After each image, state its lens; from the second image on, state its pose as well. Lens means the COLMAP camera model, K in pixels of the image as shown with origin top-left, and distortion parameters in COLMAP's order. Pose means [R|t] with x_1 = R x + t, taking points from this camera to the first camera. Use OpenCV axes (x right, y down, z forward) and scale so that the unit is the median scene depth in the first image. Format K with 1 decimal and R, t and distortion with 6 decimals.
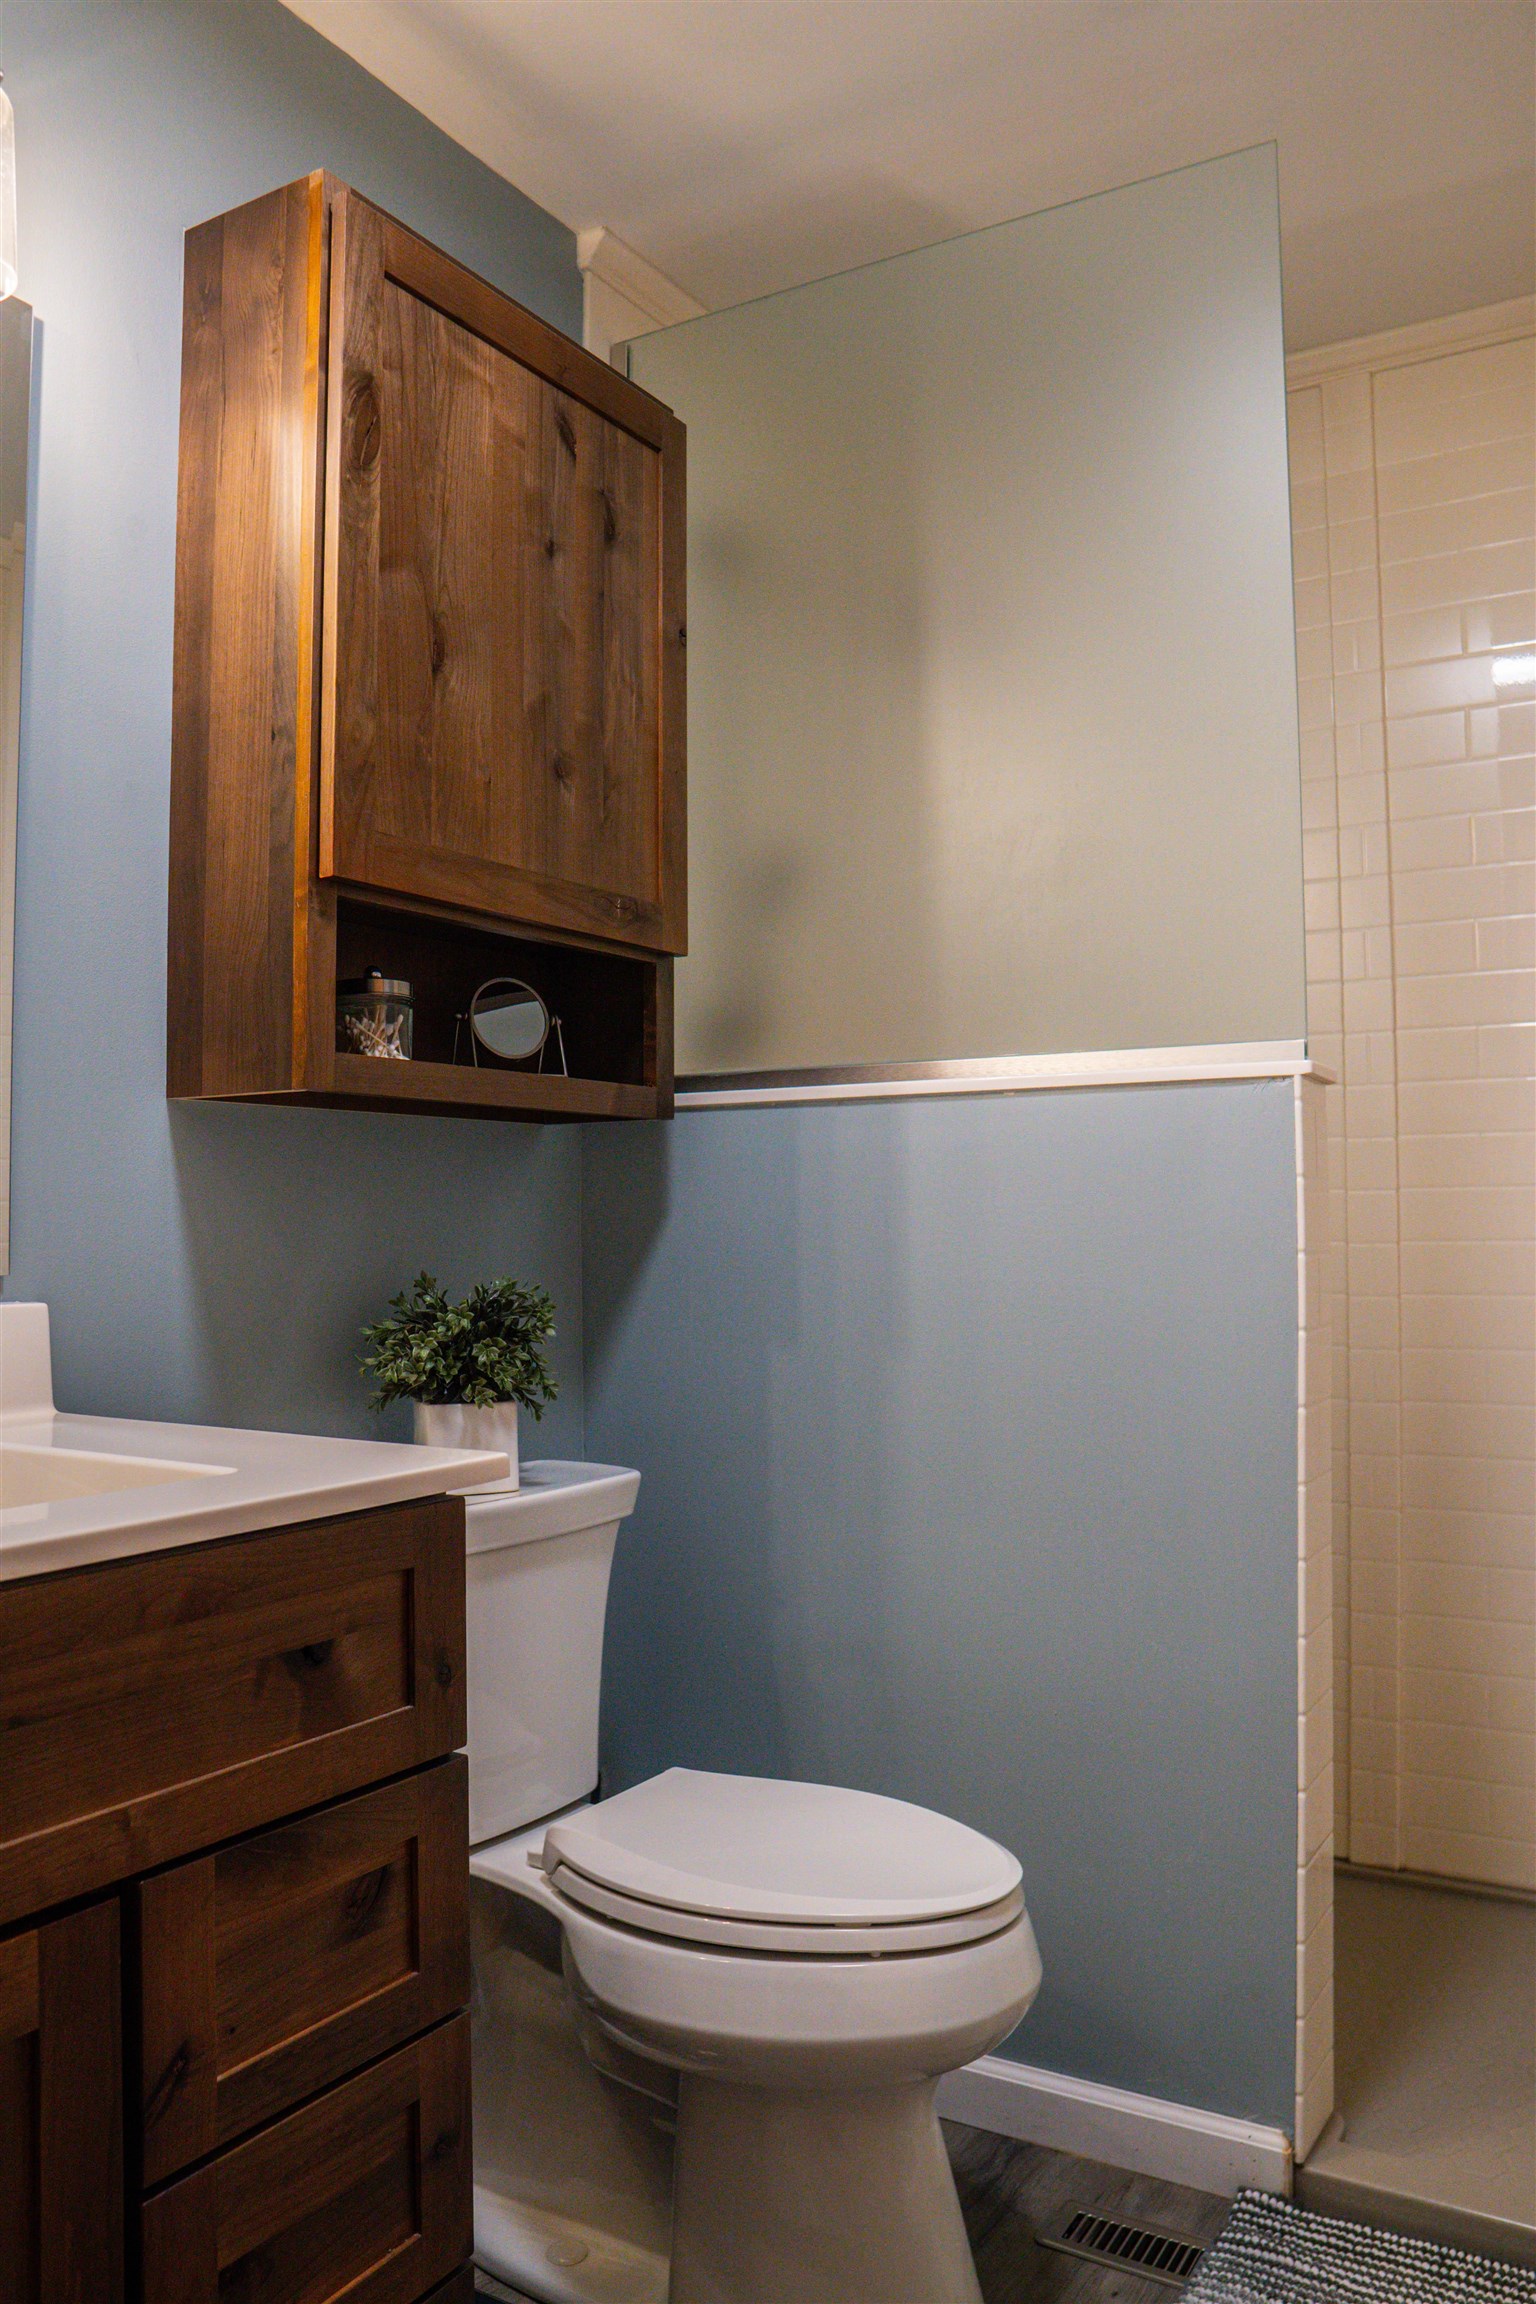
lens RADIAL K [[1625.2, 0, 762.7], [0, 1625.2, 1151.7], [0, 0, 1]] dist [-0.102416, 0.062815]
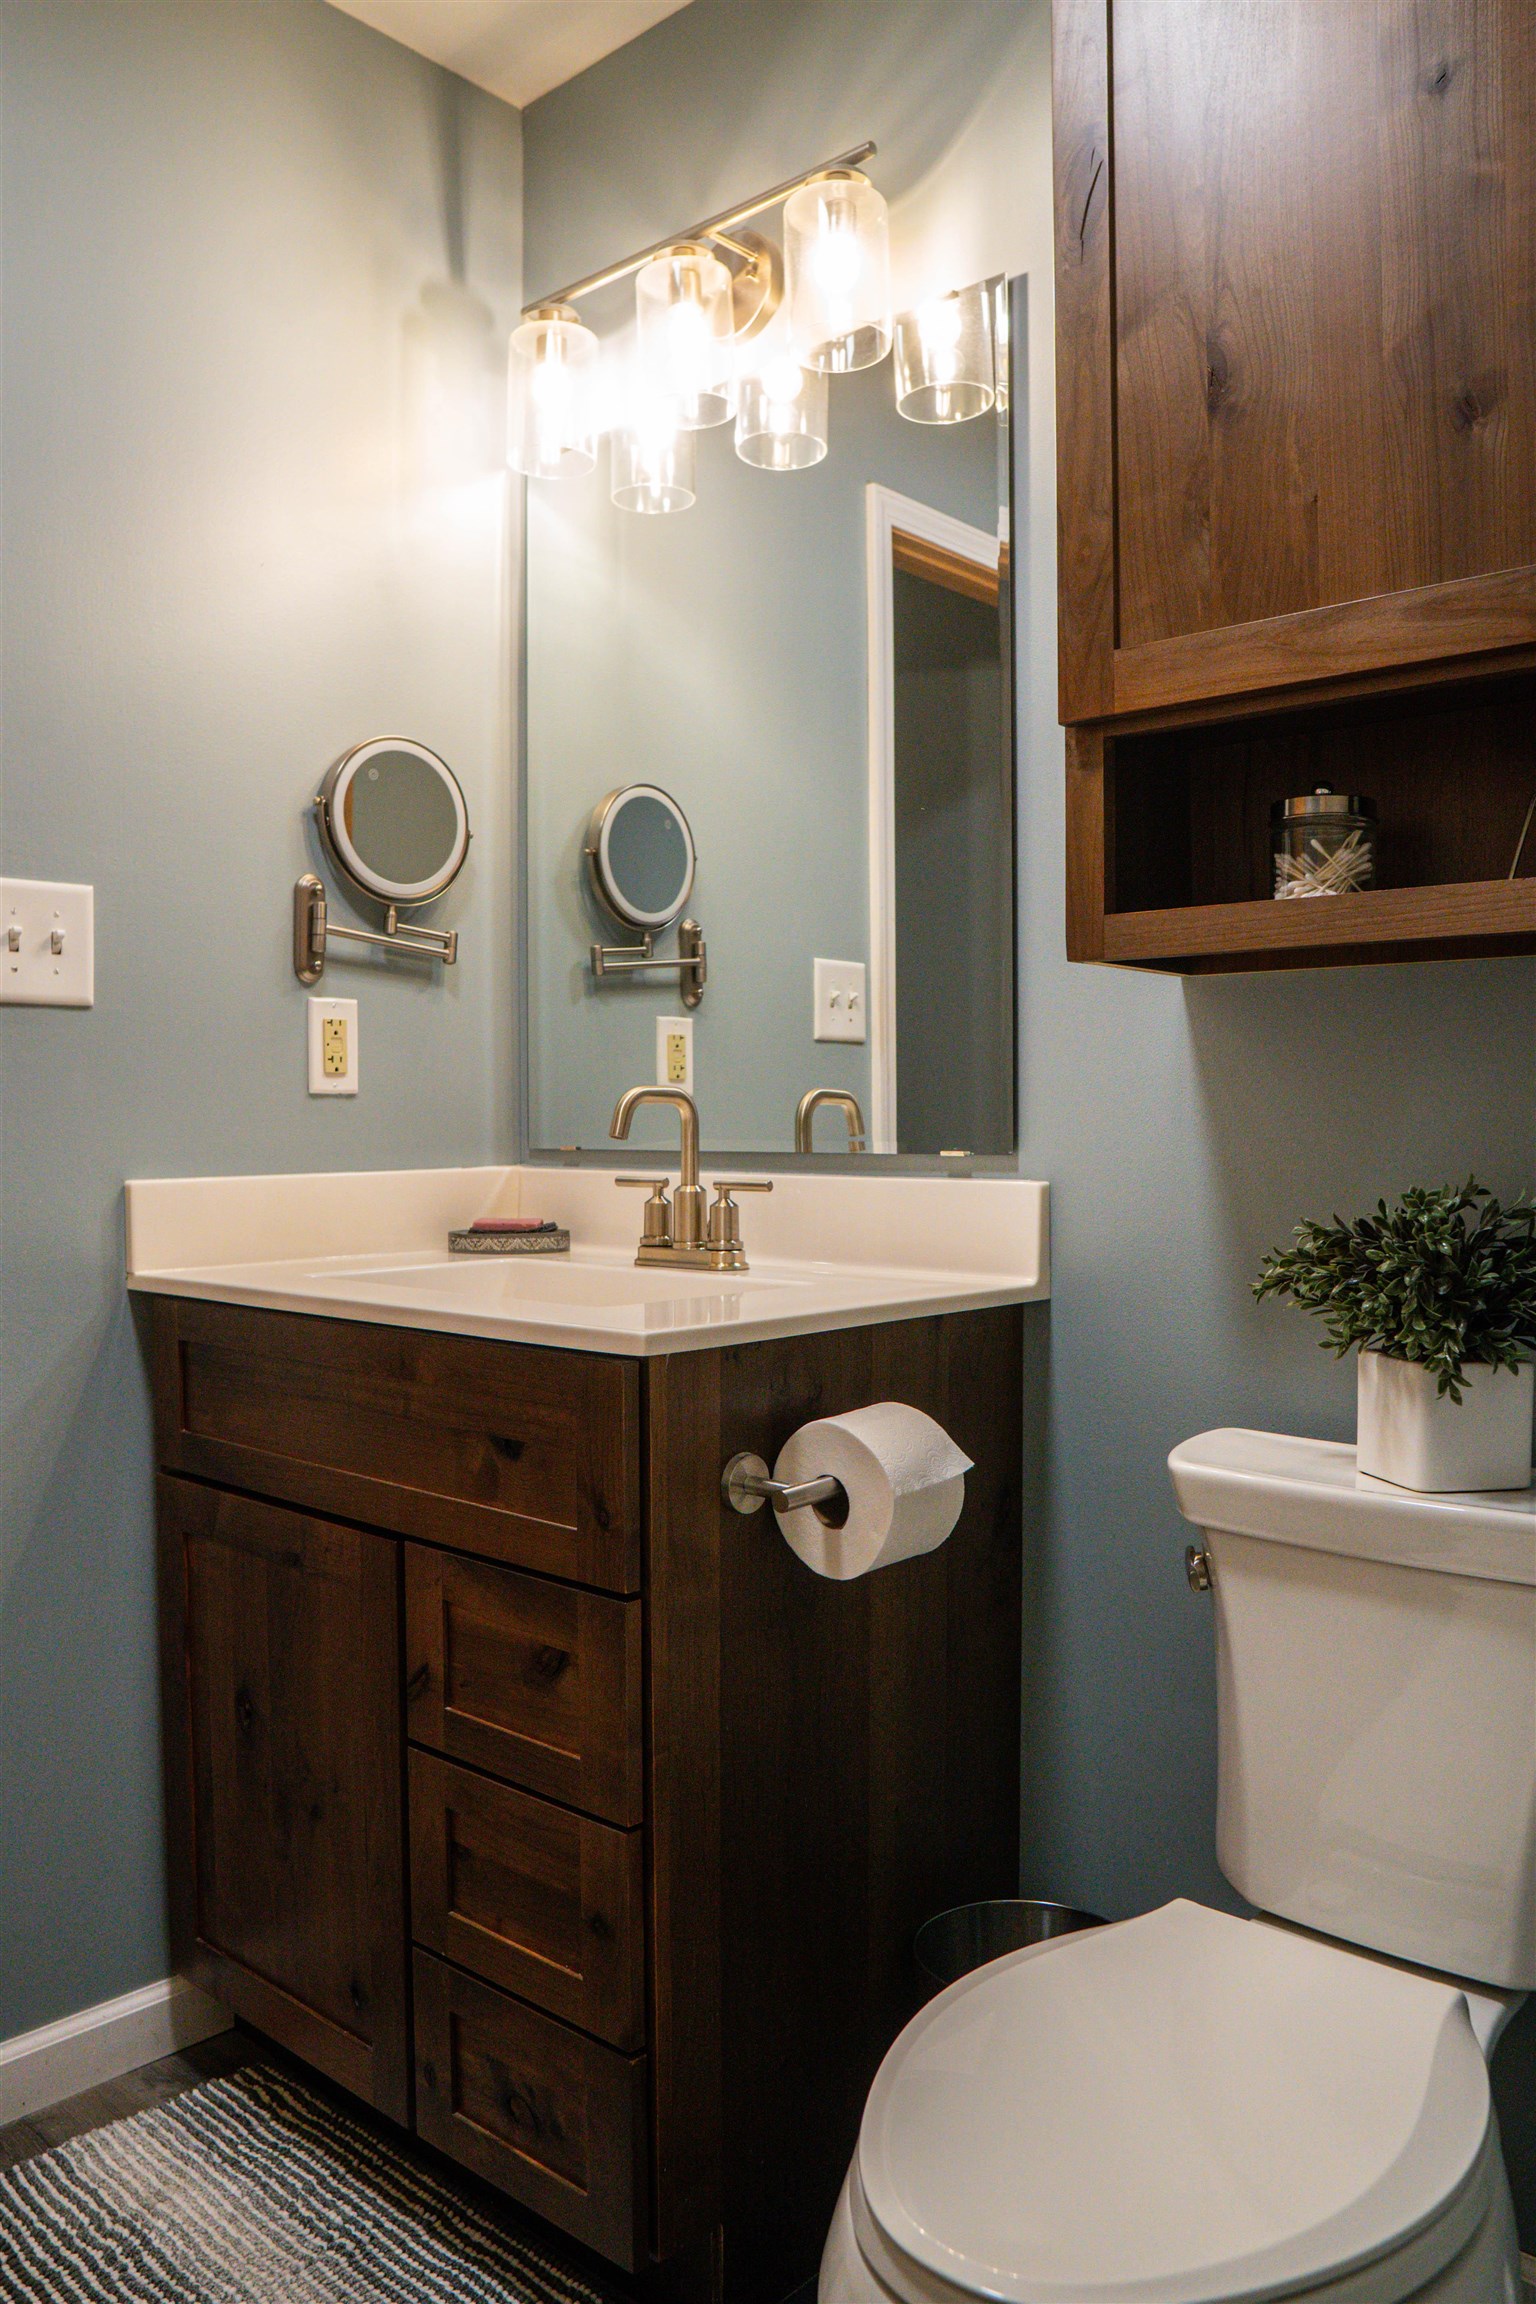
lens RADIAL K [[1625.2, 0, 763.8], [0, 1625.2, 1156.7], [0, 0, 1]] dist [-0.102416, 0.062815]
pose [[-0.147501, 0.024294, -0.988763, 0.641818], [0.044377, 0.998854, 0.017922, 0.046433], [0.988066, -0.041235, -0.148410, 0.938670]]
